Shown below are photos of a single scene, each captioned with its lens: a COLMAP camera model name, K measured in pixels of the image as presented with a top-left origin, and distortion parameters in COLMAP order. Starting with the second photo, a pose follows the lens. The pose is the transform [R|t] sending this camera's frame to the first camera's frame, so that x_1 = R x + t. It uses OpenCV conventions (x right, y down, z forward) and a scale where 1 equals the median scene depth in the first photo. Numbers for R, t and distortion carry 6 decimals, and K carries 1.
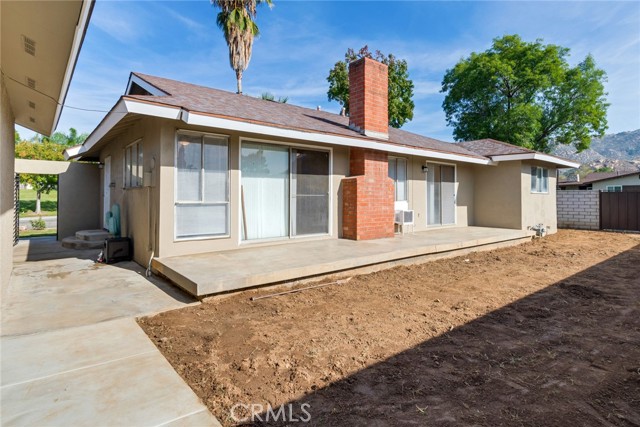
lens RADIAL K [[339.3, 0, 315.6], [0, 339.3, 197.4], [0, 0, 1]] dist [0.004499, -0.000644]
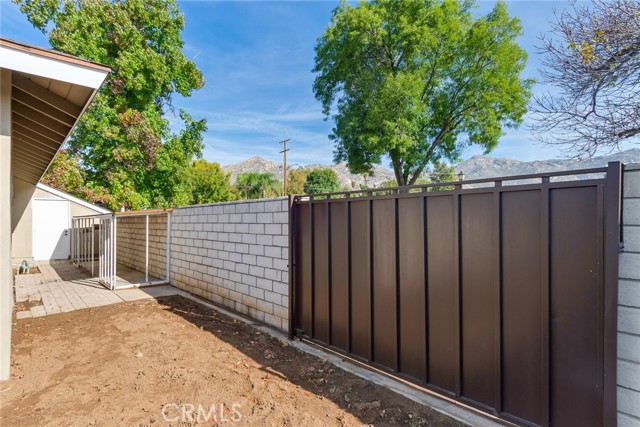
lens RADIAL K [[339.3, 0, 319.9], [0, 339.3, 217.4], [0, 0, 1]] dist [0.004499, -0.000644]
pose [[0.999250, -0.001618, 0.038699, 0.391981], [0.002145, 0.999906, -0.013576, -0.001450], [-0.038673, 0.013649, 0.999159, 0.338693]]
